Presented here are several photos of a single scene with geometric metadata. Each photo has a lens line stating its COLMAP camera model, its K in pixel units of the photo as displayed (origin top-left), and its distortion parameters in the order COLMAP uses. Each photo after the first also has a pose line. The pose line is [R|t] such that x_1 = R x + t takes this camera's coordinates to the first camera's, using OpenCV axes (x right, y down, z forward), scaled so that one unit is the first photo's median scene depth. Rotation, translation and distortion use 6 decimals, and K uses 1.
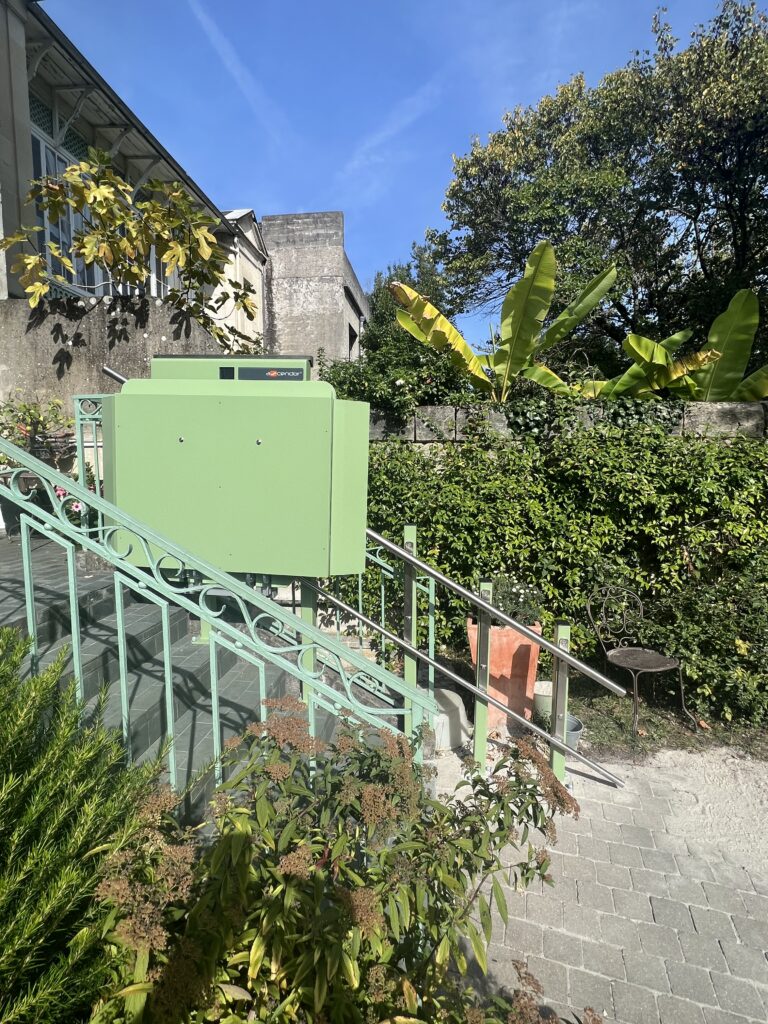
lens RADIAL K [[496.6, 0, 384.2], [0, 496.6, 507.0], [0, 0, 1]] dist [-0.003379, -0.000296]
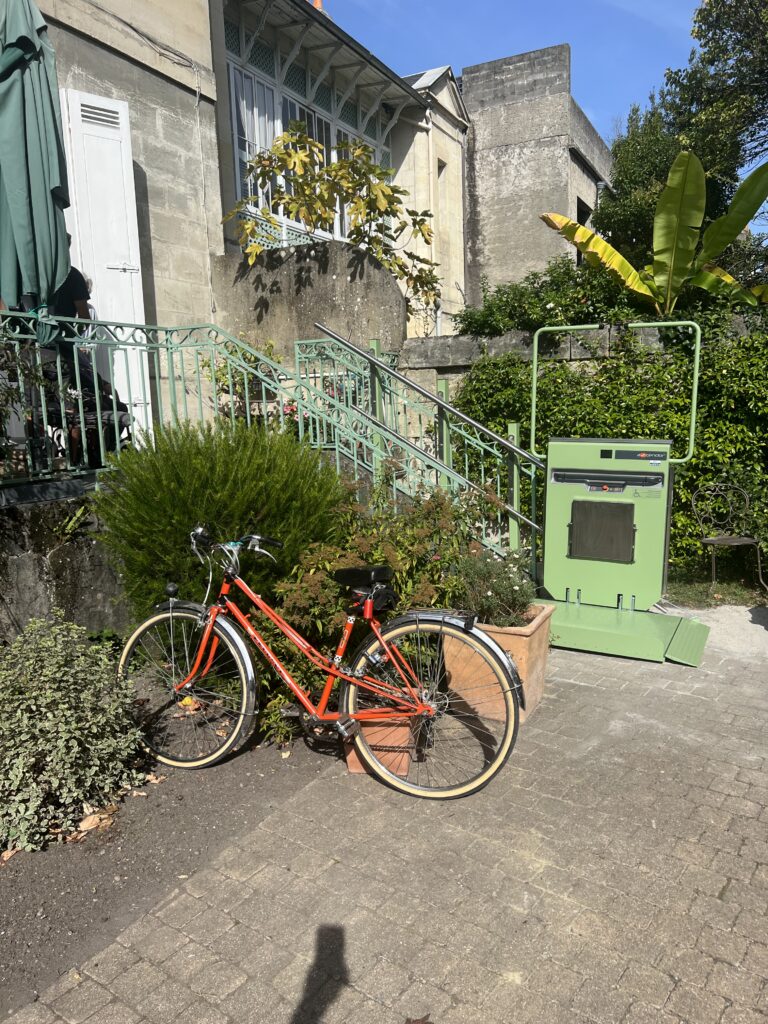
lens RADIAL K [[768.4, 0, 384.0], [0, 768.4, 512.0], [0, 0, 1]] dist [0.054031, -0.057907]
pose [[0.933656, 0.021878, -0.357503, 0.216043], [-0.001117, 0.998306, 0.058175, 0.070631], [0.358170, -0.053916, 0.932098, -0.510749]]
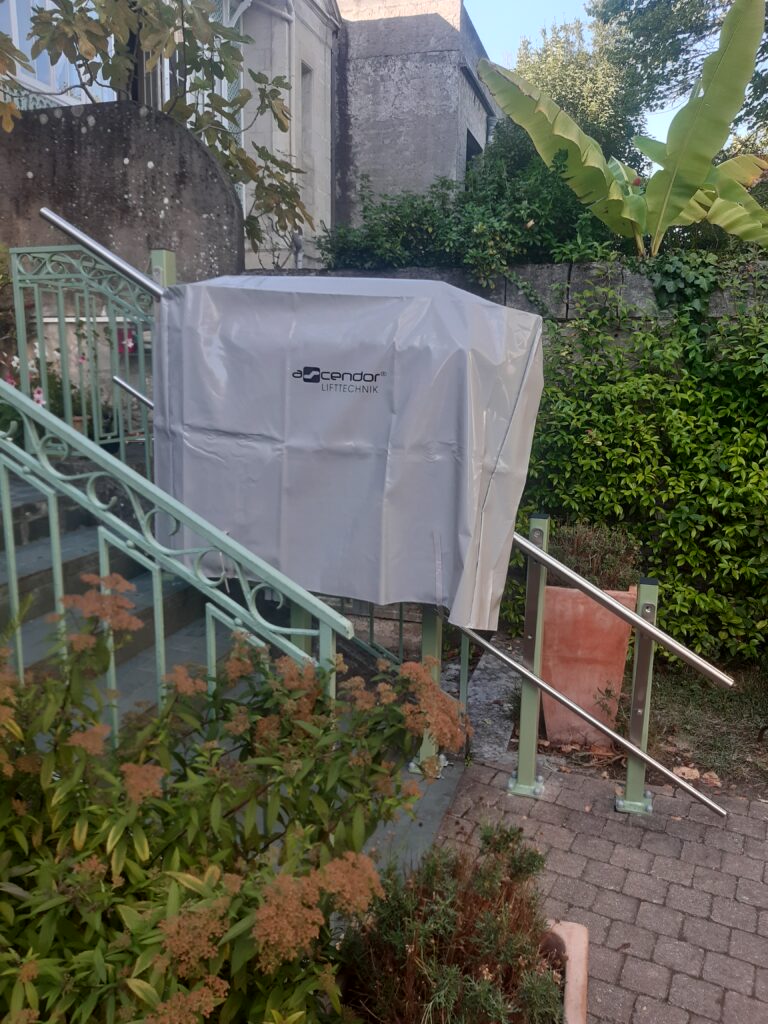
lens RADIAL K [[783.2, 0, 384.0], [0, 783.2, 512.0], [0, 0, 1]] dist [0.073584, -0.143487]
pose [[0.981768, 0.053688, -0.182346, 0.082503], [-0.035792, 0.994338, 0.100054, 0.016198], [0.186685, -0.091704, 0.978130, -0.050719]]
